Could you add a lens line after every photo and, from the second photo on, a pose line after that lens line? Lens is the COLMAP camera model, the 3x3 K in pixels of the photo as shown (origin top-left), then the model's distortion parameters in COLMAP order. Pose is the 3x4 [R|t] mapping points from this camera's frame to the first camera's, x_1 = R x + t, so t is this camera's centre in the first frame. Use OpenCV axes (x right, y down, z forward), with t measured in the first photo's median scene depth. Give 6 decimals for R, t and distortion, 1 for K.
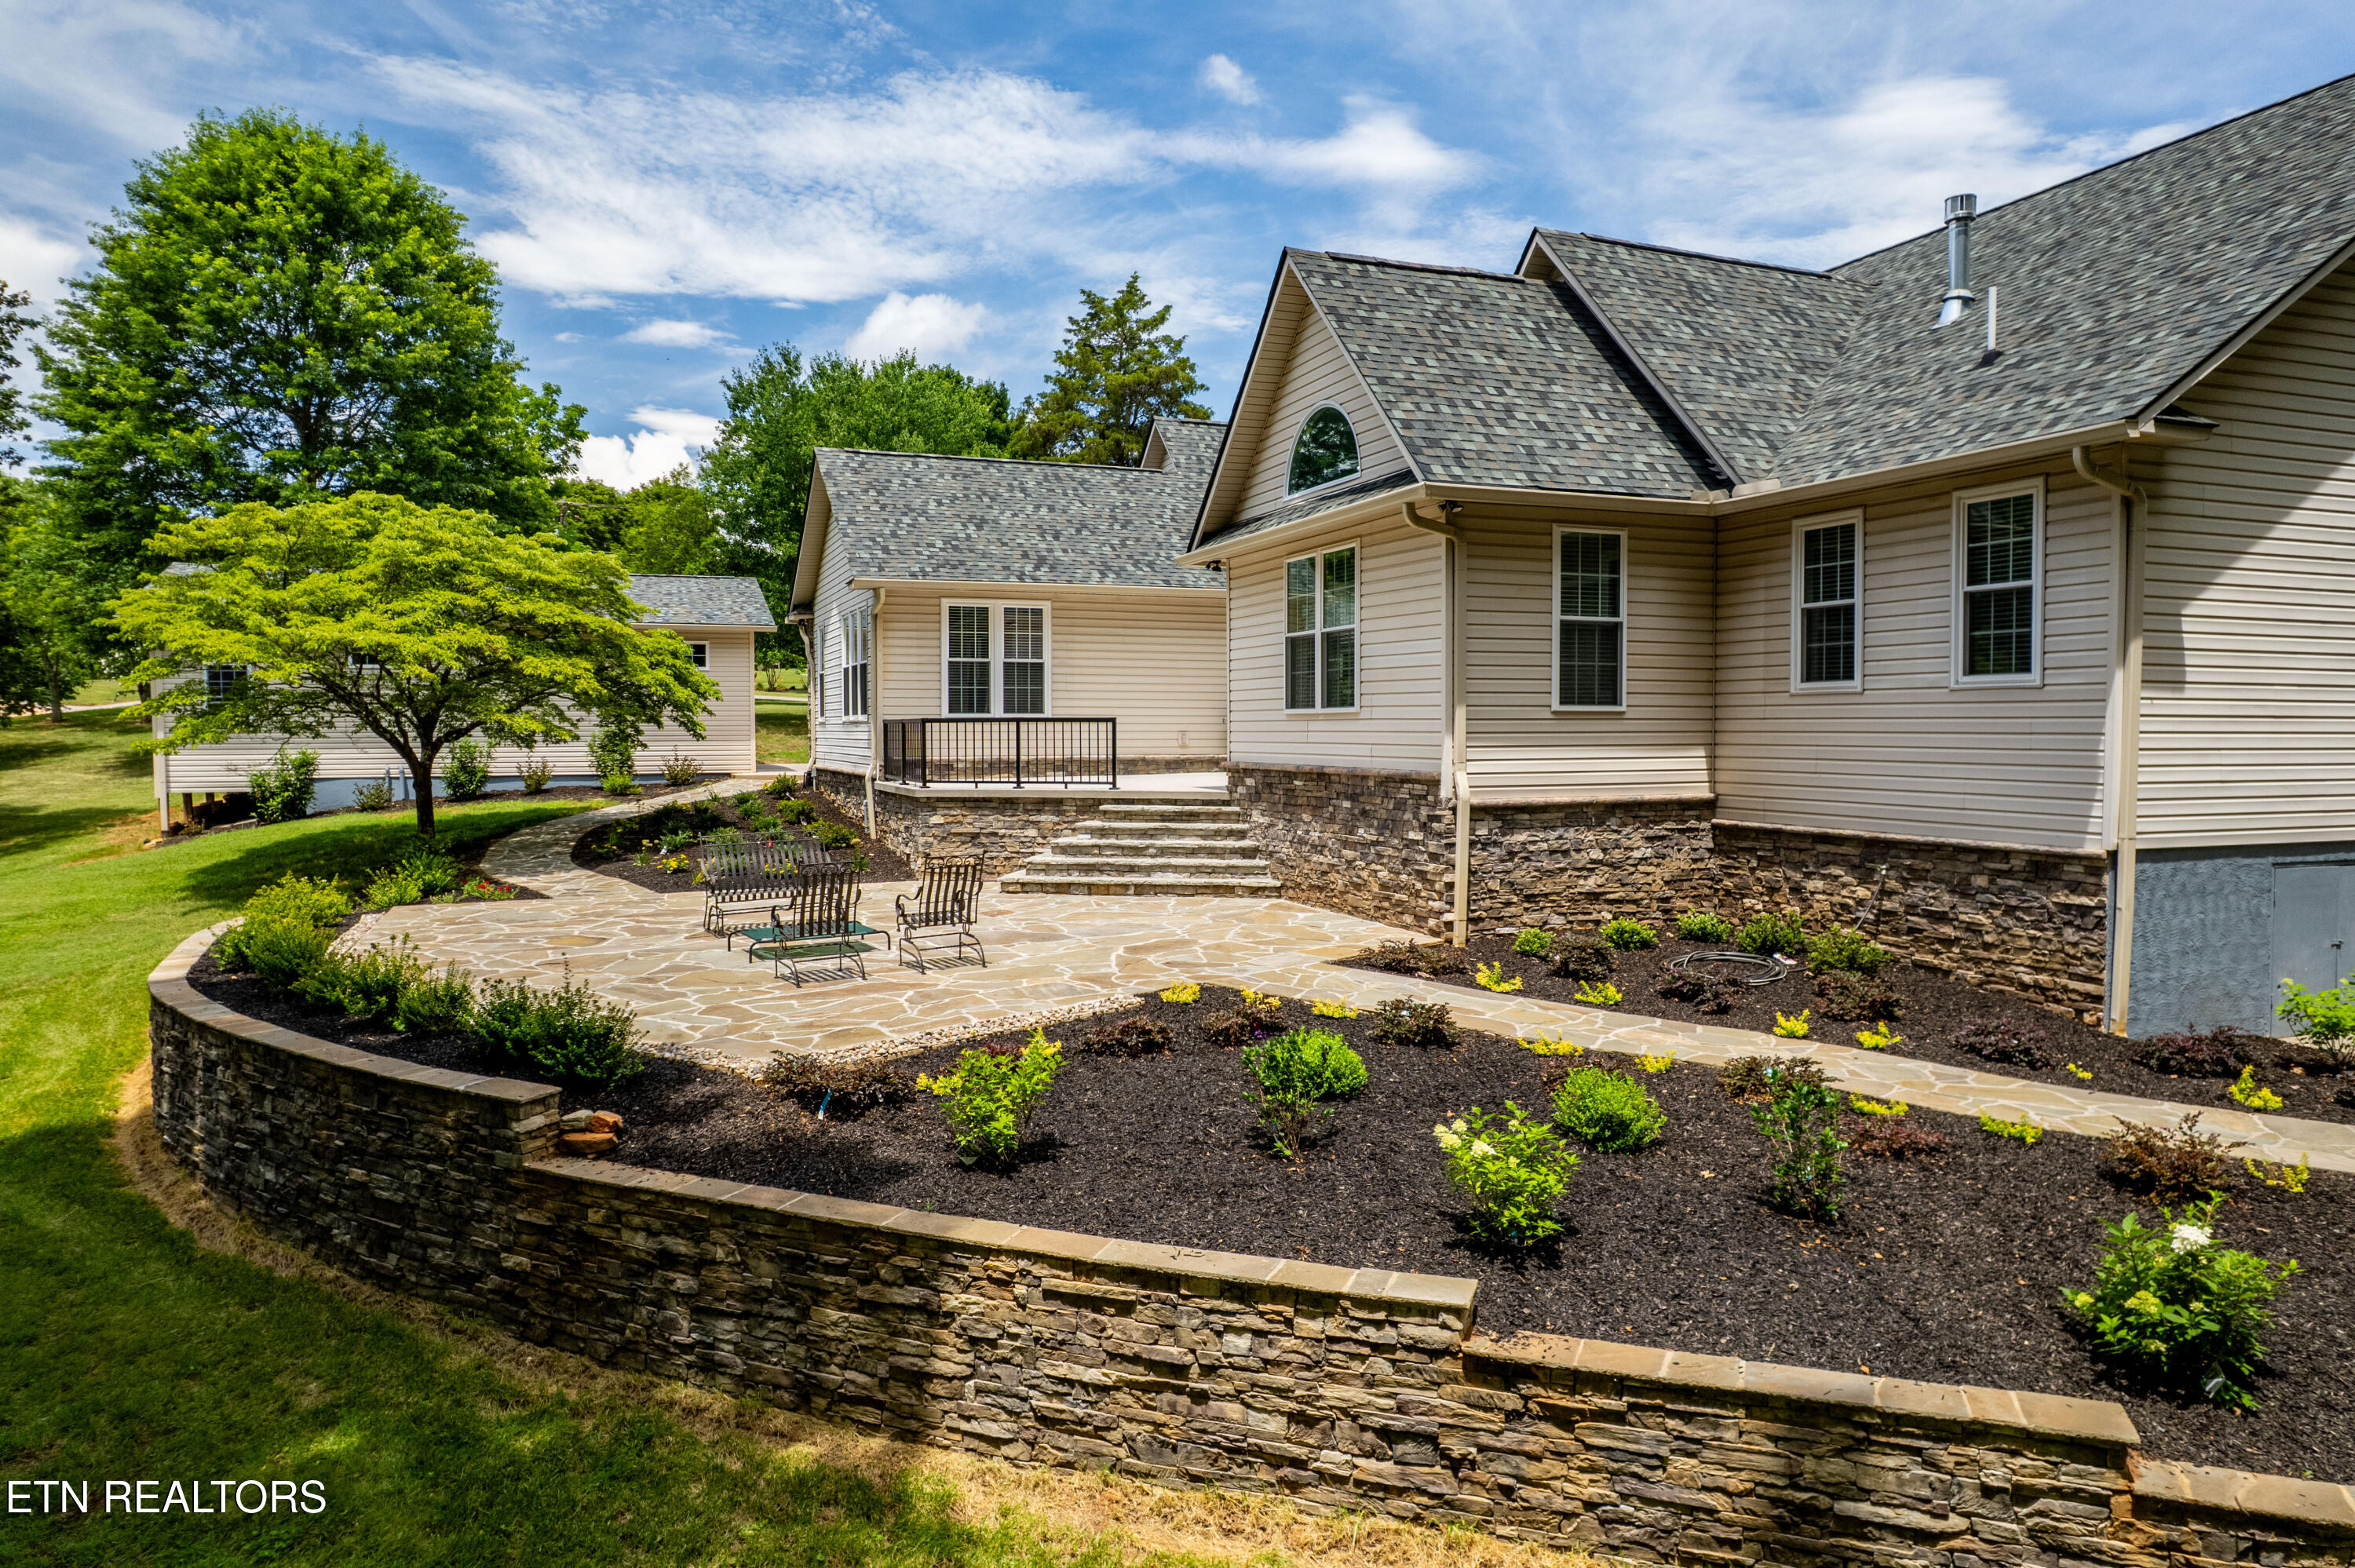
lens RADIAL K [[1512.1, 0, 1178.6], [0, 1512.1, 783.7], [0, 0, 1]] dist [-0.050995, 0.024785]
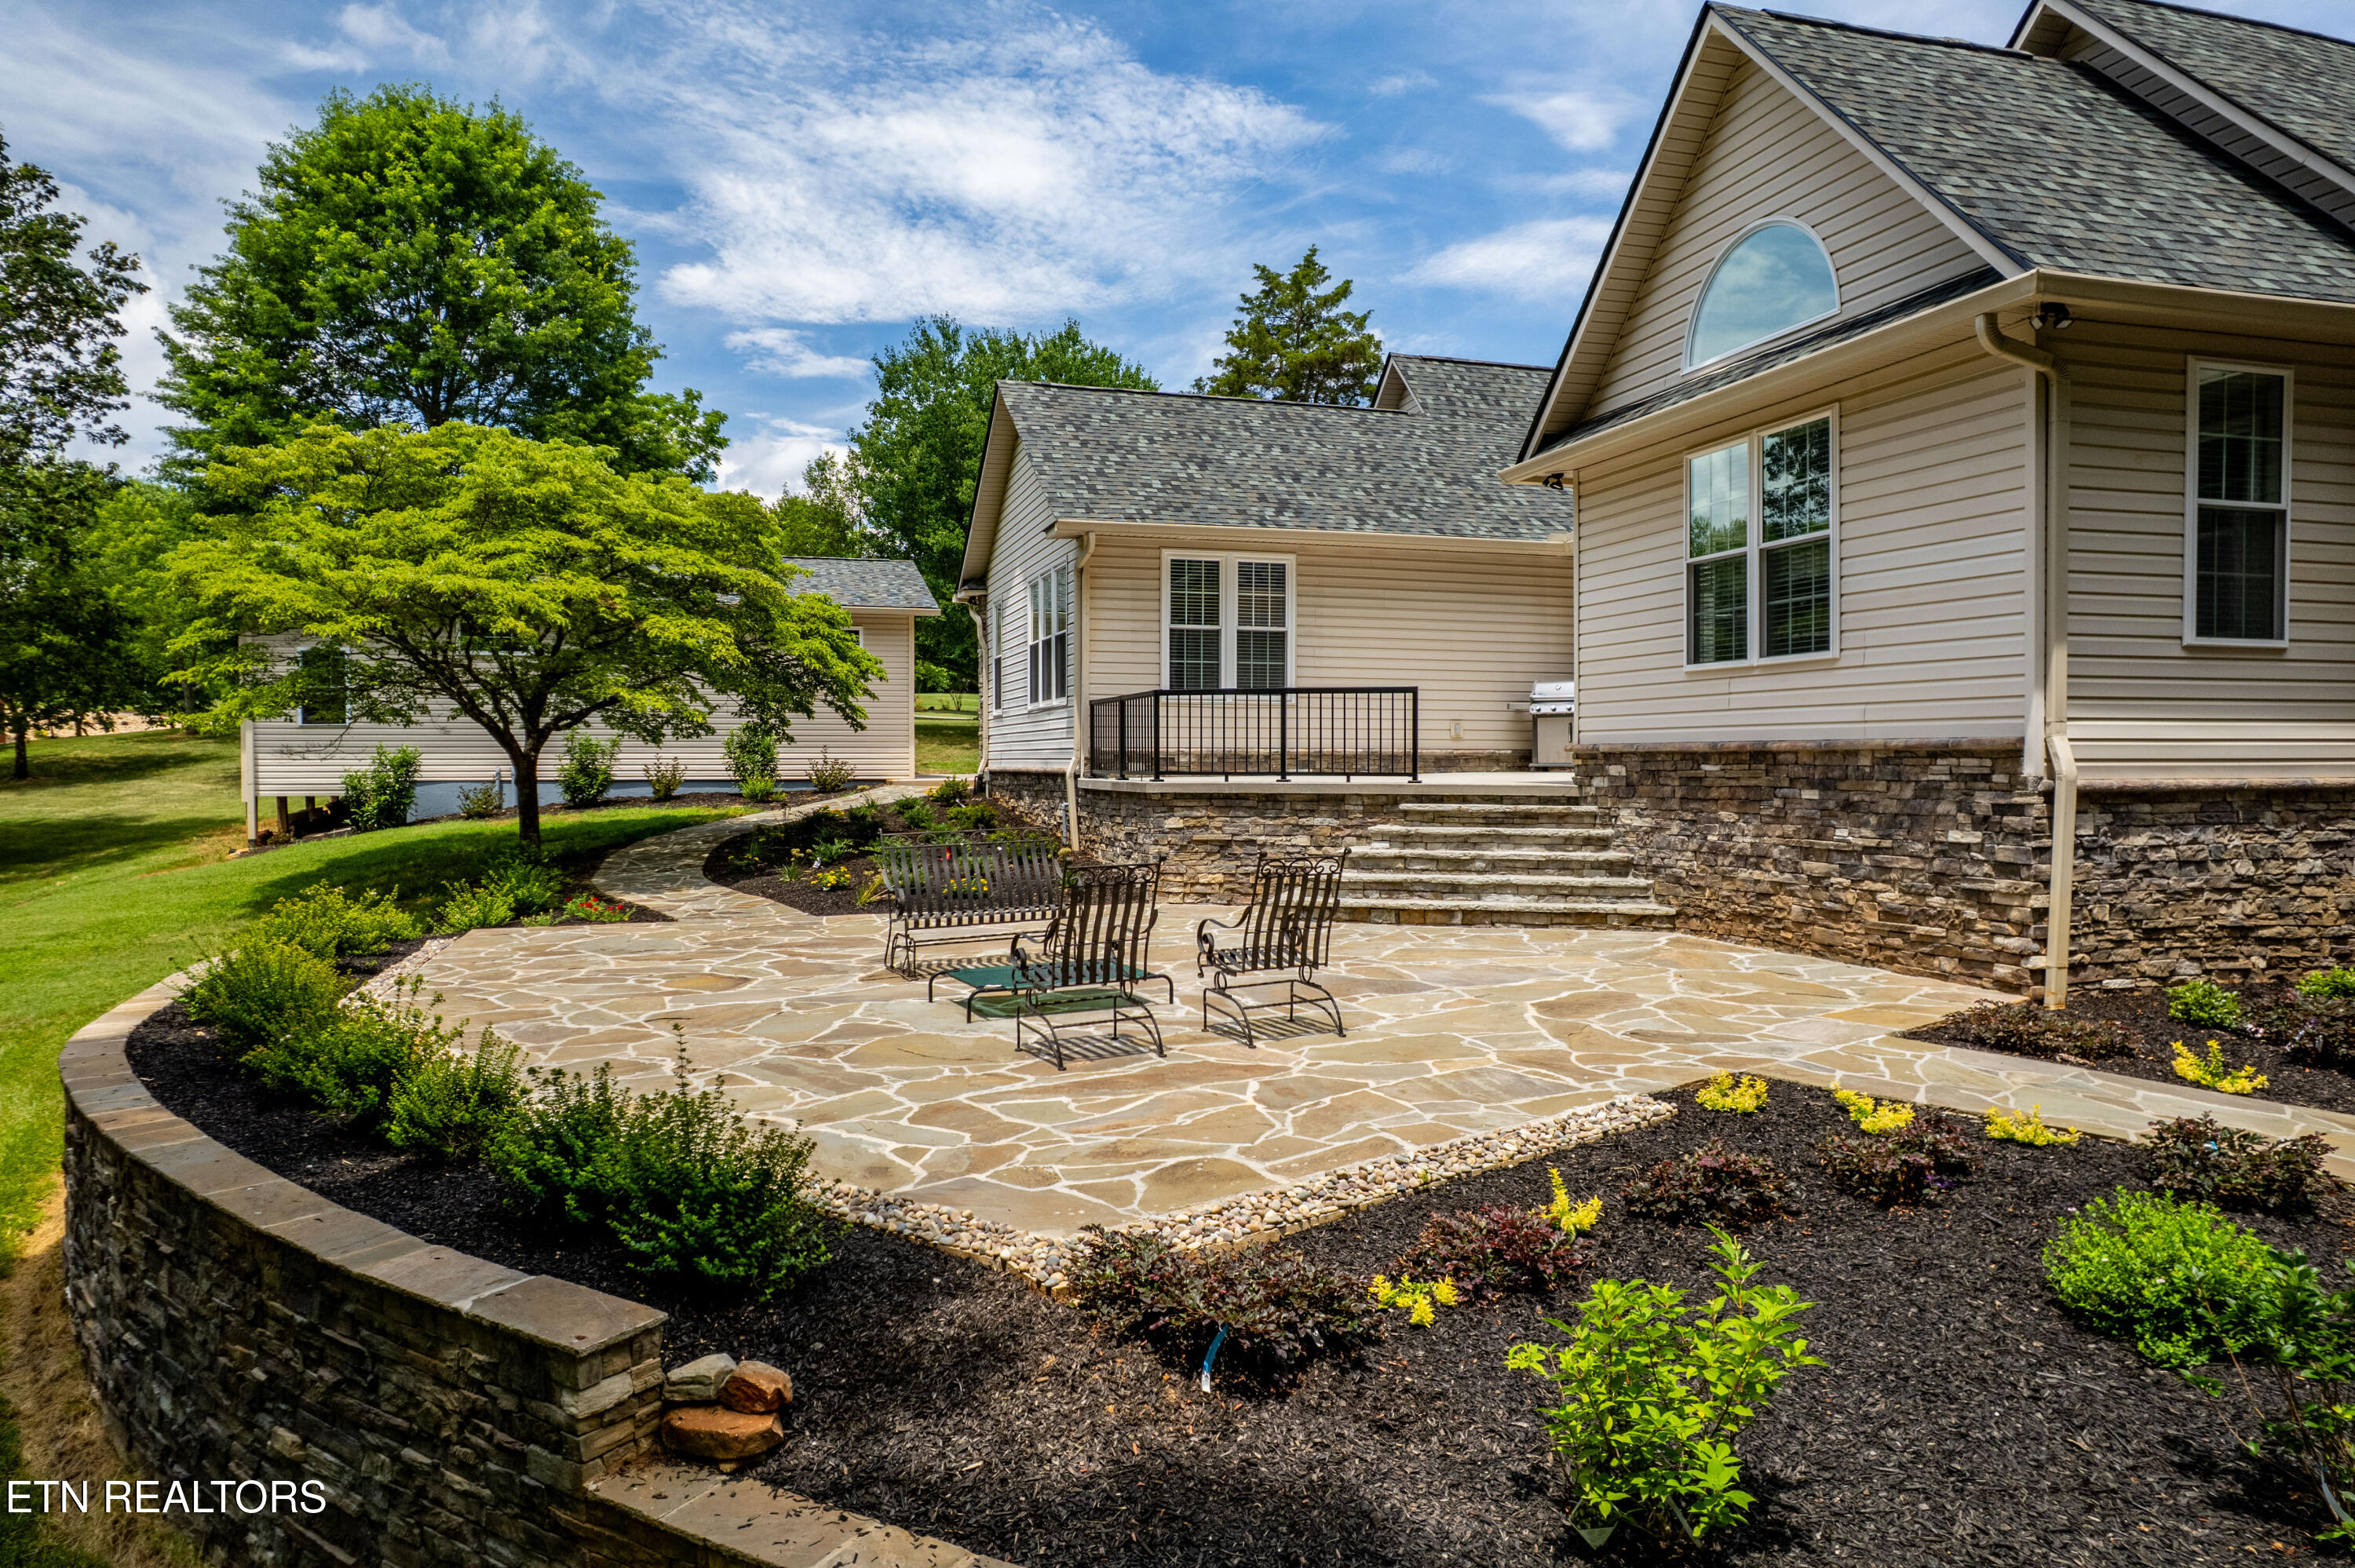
lens RADIAL K [[1512.2, 0, 1177.9], [0, 1512.2, 787.2], [0, 0, 1]] dist [-0.043923, 0.003218]
pose [[0.996635, 0.004129, -0.081866, -0.098988], [-0.005651, 0.999815, -0.018379, 0.020408], [0.081775, 0.018780, 0.996474, 0.250273]]
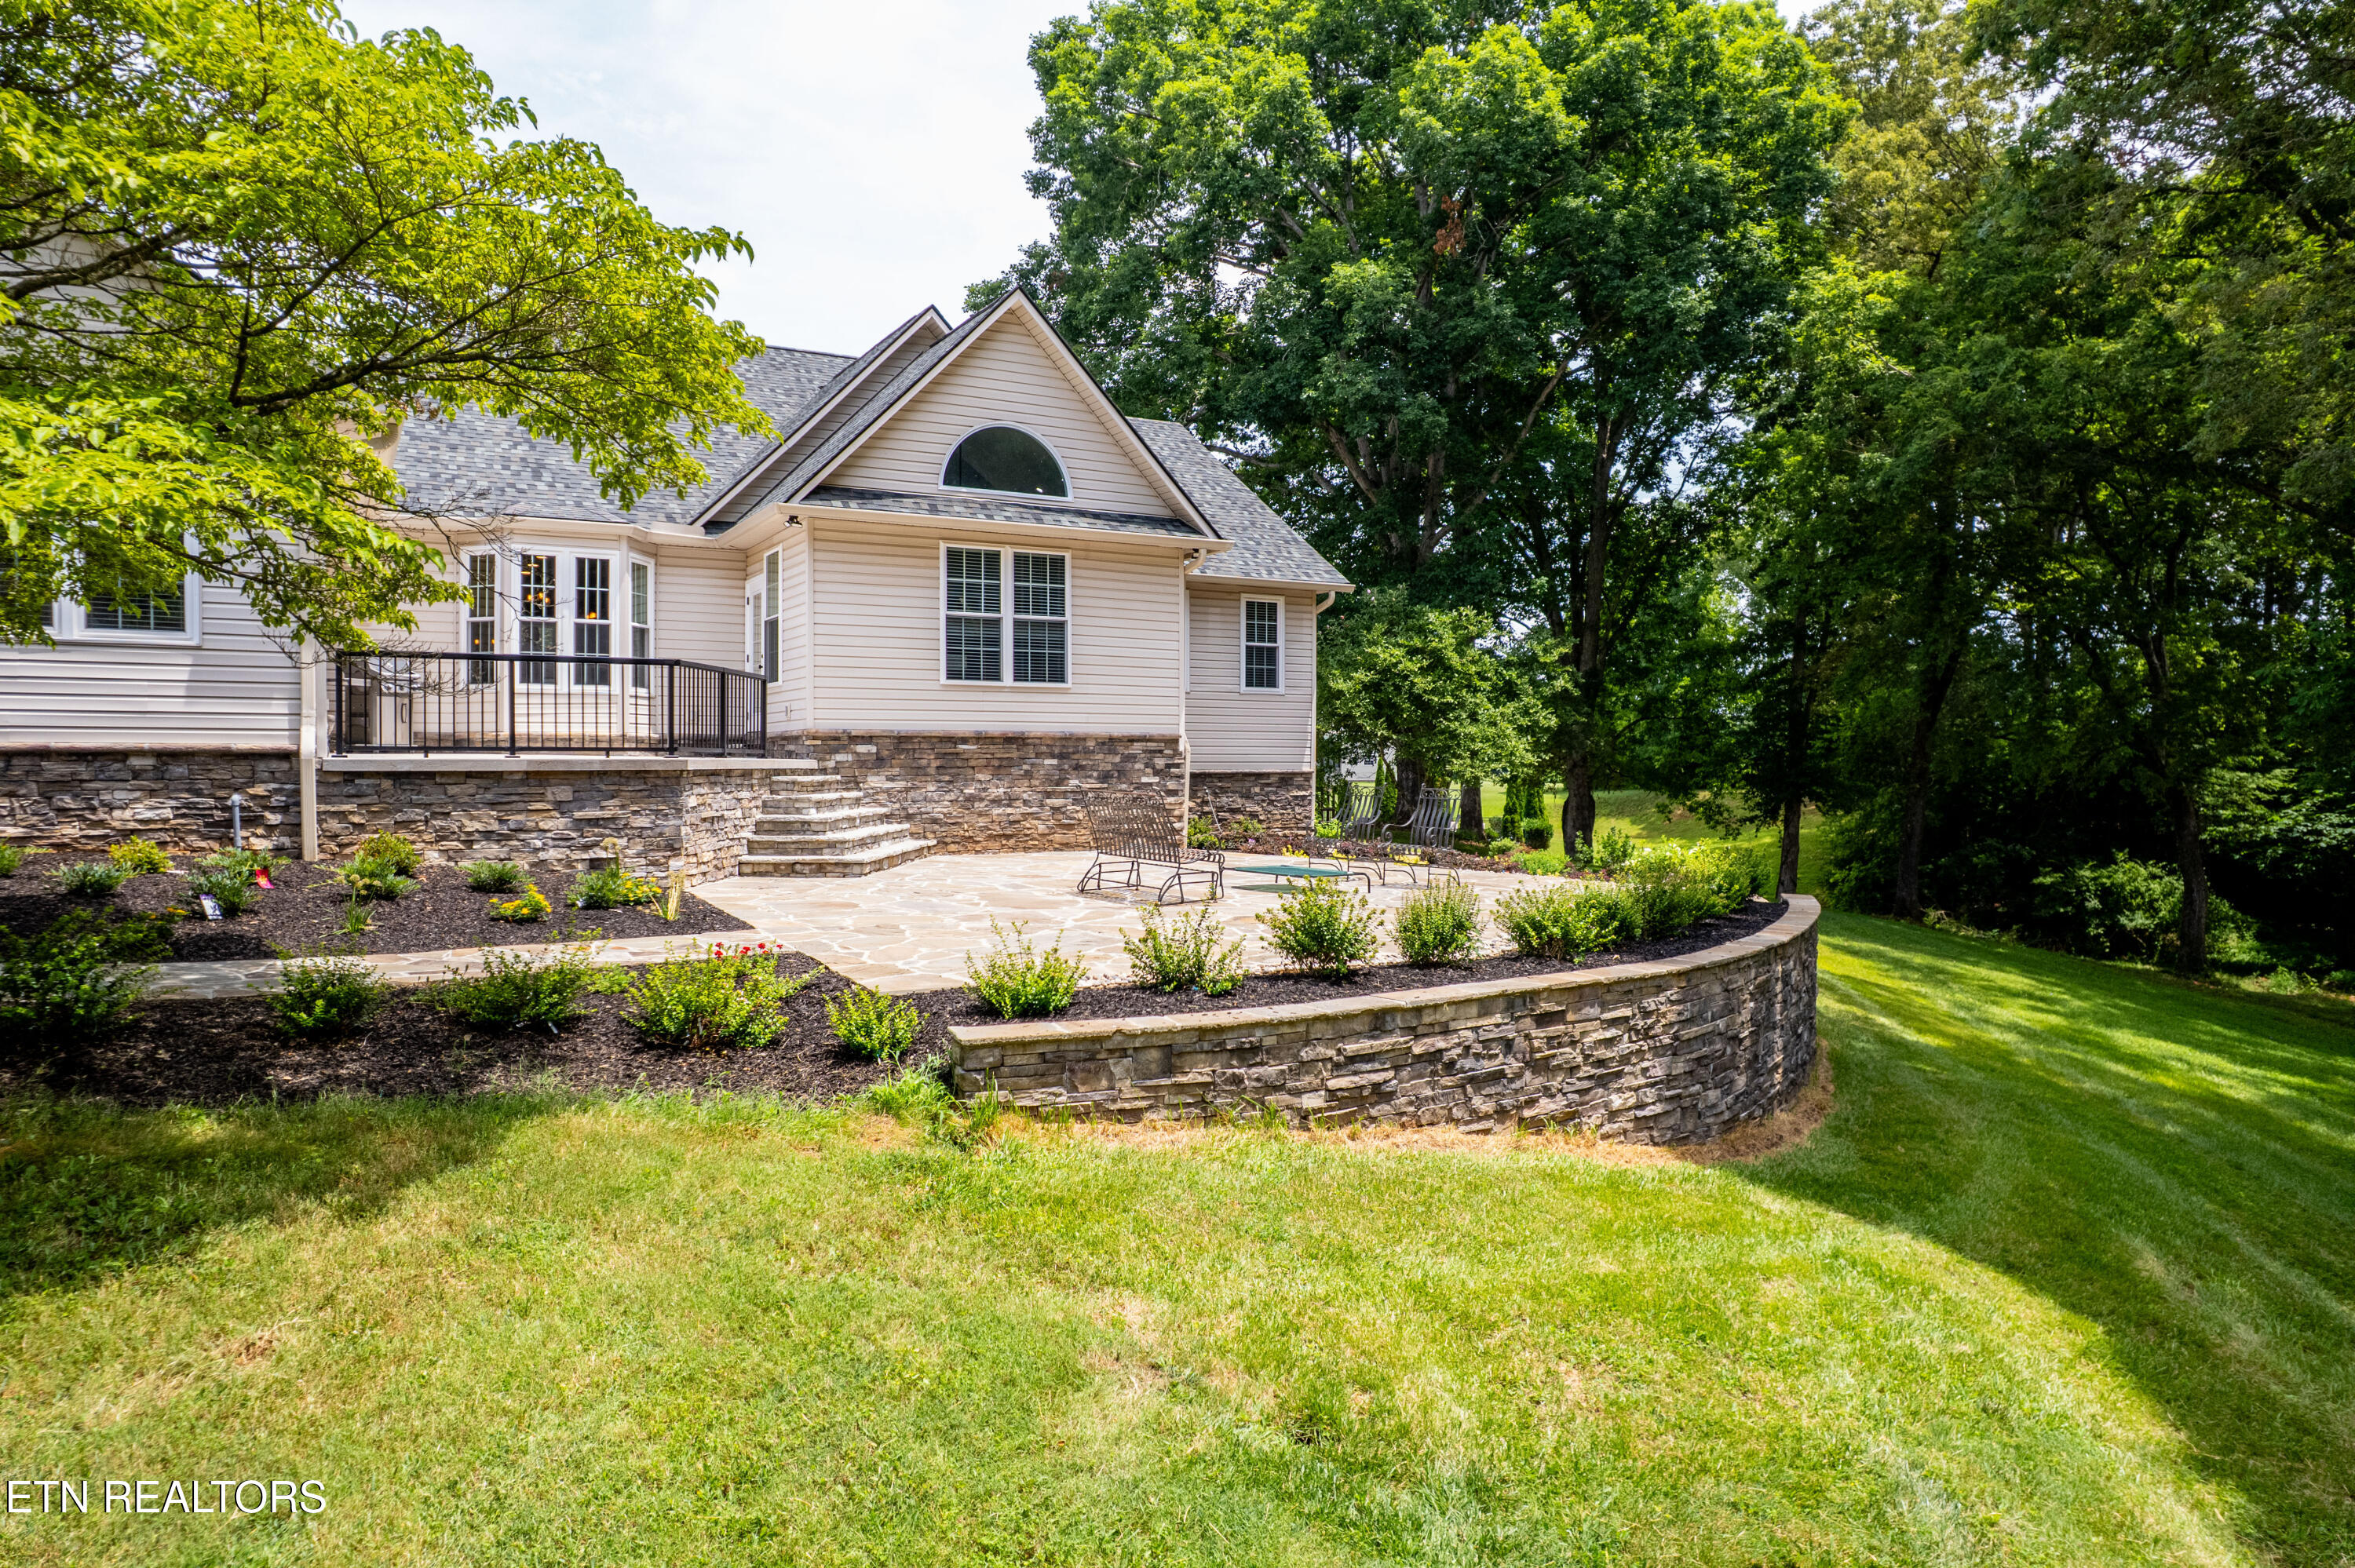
lens RADIAL K [[1487.5, 0, 1158.2], [0, 1487.5, 776.4], [0, 0, 1]] dist [-0.048661, 0.000143]
pose [[-0.139745, -0.006058, 0.990169, -0.916295], [0.036509, 0.999270, 0.011266, 0.012523], [-0.989514, 0.037724, -0.139421, 0.904403]]
